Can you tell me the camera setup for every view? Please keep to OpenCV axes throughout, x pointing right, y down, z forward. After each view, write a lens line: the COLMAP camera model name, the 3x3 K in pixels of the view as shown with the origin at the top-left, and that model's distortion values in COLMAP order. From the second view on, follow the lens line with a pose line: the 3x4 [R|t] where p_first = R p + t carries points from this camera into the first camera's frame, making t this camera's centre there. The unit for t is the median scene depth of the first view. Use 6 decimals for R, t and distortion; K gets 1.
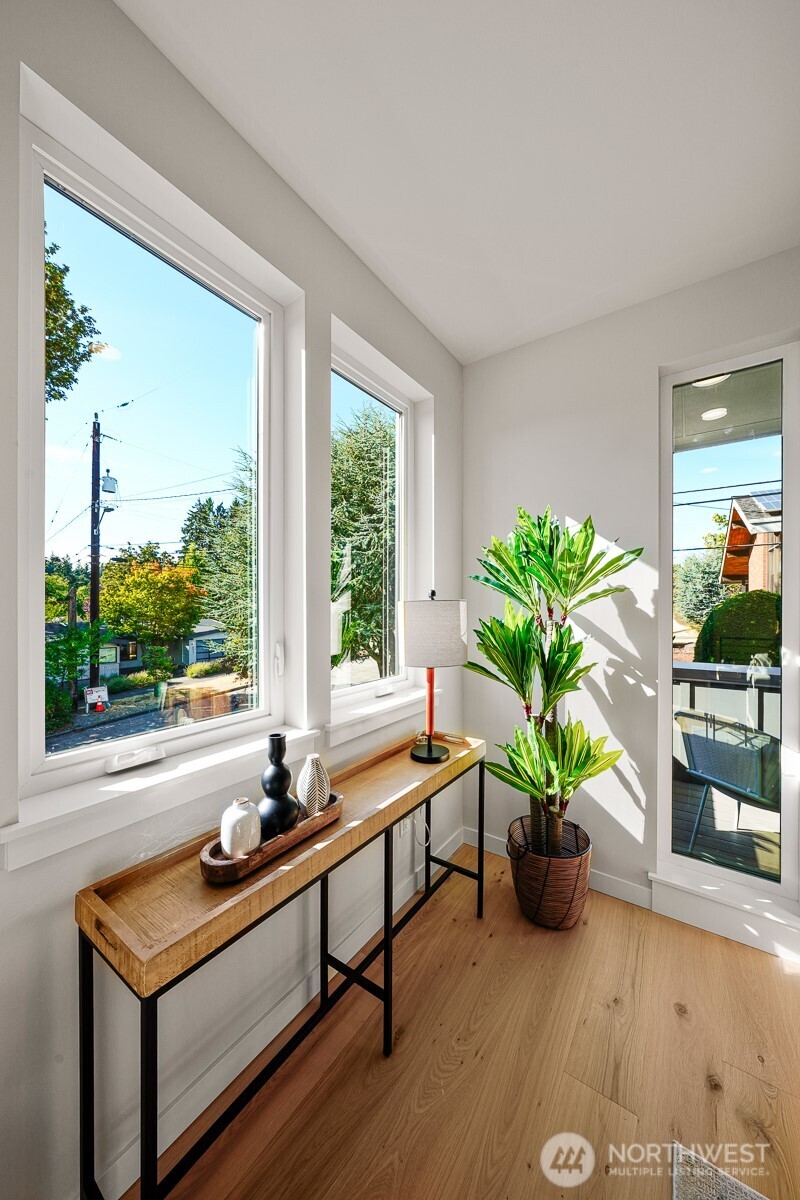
lens RADIAL K [[414.2, 0, 398.3], [0, 414.2, 606.1], [0, 0, 1]] dist [0.000324, 0.000253]
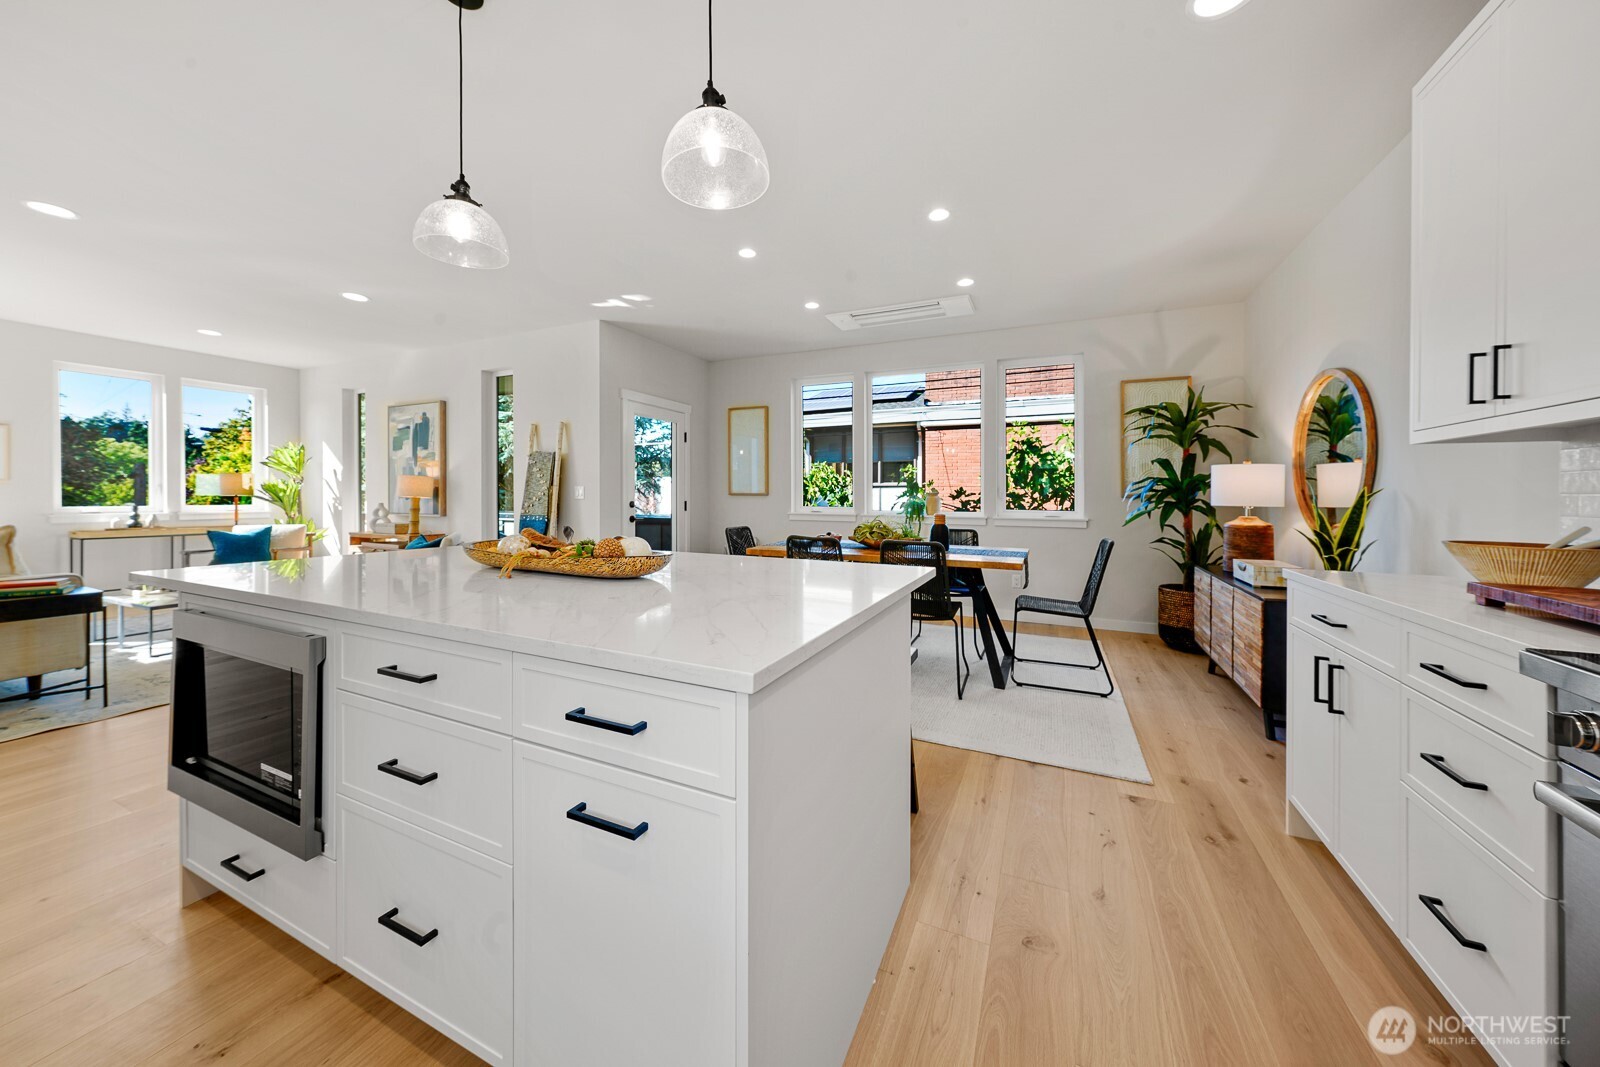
lens RADIAL K [[552.3, 0, 798.5], [0, 552.3, 501.6], [0, 0, 1]] dist [0.000324, 0.000253]
pose [[0.982566, 0.004034, 0.185873, 2.893813], [-0.006594, 0.999892, 0.013158, 0.097474], [-0.185799, -0.014155, 0.982486, -3.137686]]
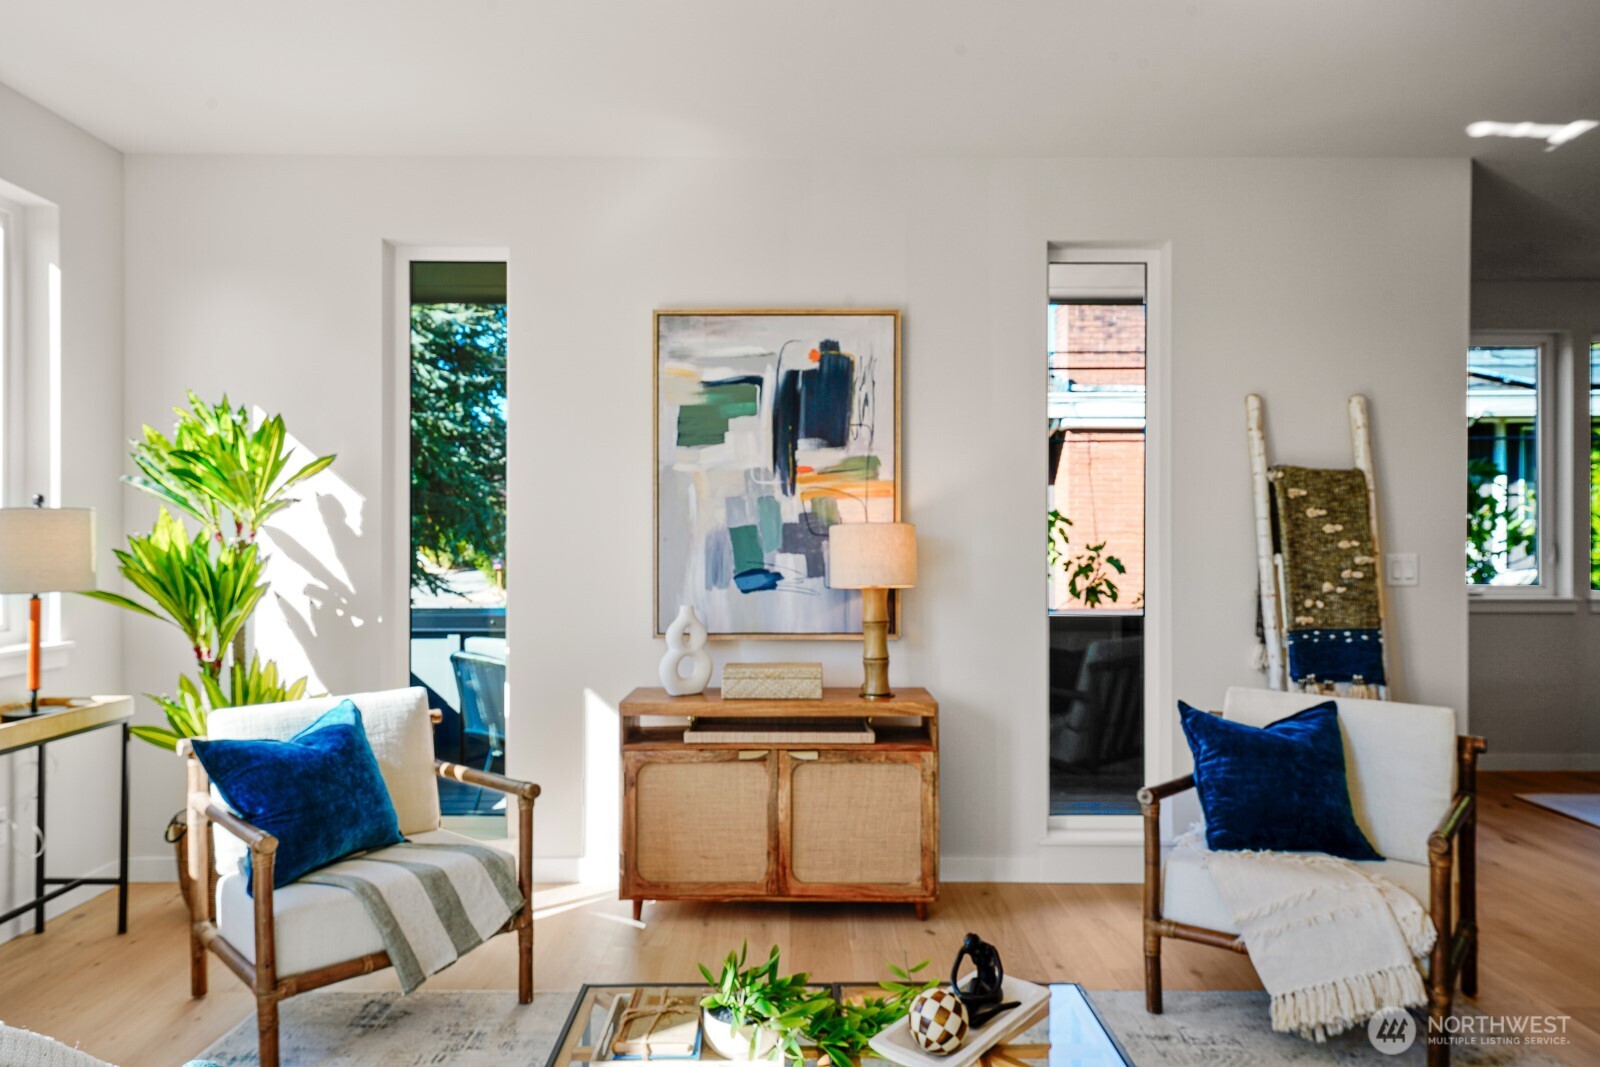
lens RADIAL K [[991.0, 0, 775.9], [0, 991.0, 535.4], [0, 0, 1]] dist [0.003542, 0.001679]
pose [[0.814320, 0.004894, 0.580395, 0.114298], [-0.002022, 0.999982, -0.005594, 0.039115], [-0.580412, 0.003382, 0.814316, -1.139602]]
